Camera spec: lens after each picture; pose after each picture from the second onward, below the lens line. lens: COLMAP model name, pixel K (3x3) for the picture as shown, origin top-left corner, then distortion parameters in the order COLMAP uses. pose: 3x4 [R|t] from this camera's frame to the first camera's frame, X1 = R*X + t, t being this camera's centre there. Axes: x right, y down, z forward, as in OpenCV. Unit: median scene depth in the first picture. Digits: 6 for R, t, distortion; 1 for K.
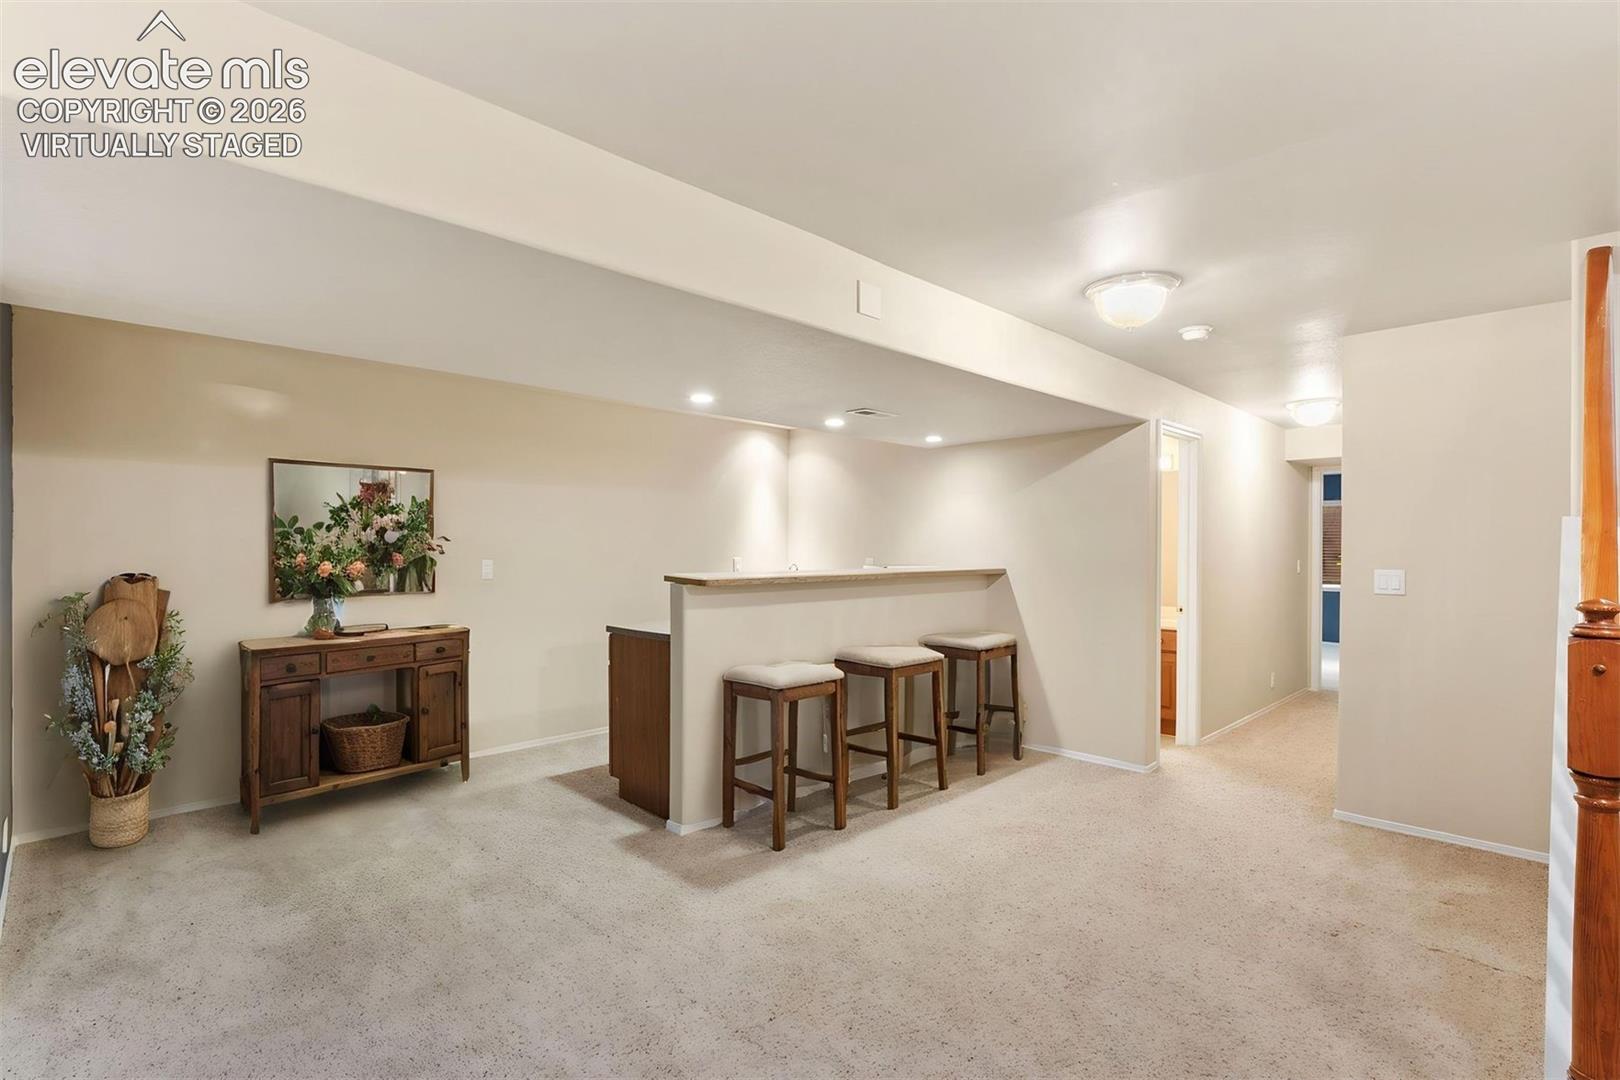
lens RADIAL K [[753.6, 0, 797.7], [0, 753.6, 545.4], [0, 0, 1]] dist [-0.000007, -0.001977]
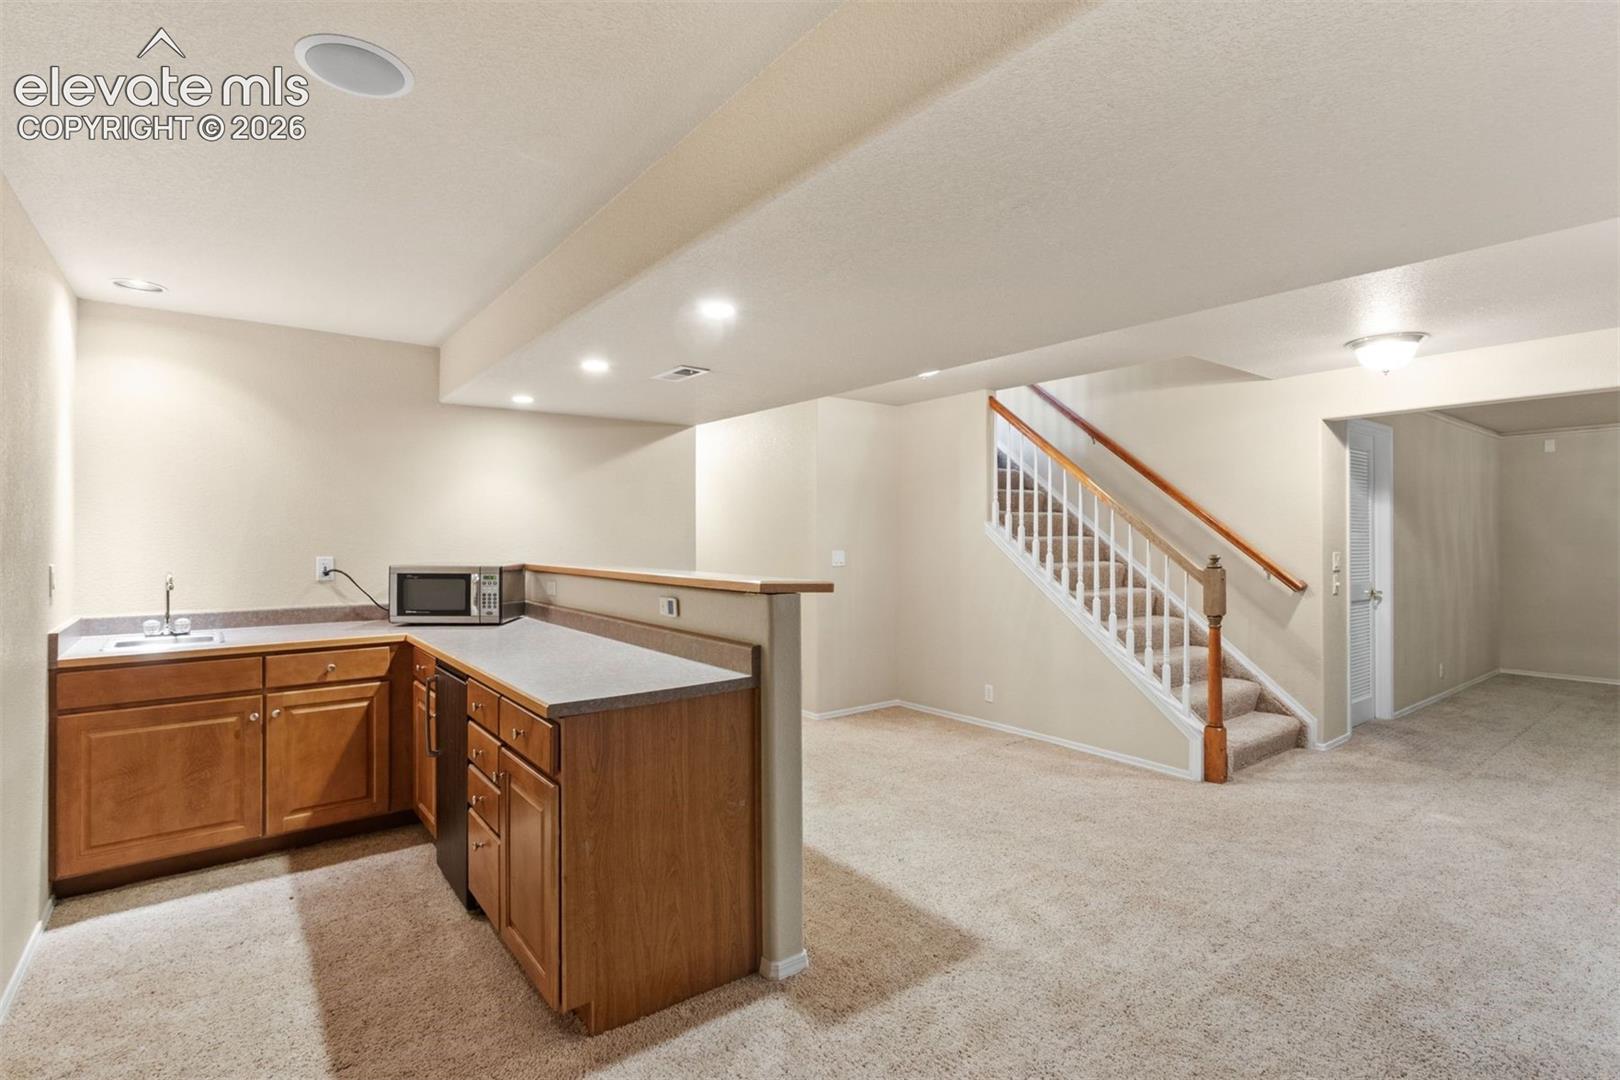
lens RADIAL K [[753.6, 0, 792.2], [0, 753.6, 535.2], [0, 0, 1]] dist [-0.000007, -0.001977]
pose [[0.146353, 0.001228, 0.989232, -0.920587], [0.002550, 0.999995, -0.001619, 0.003333], [-0.989229, 0.002759, 0.146349, 1.023277]]
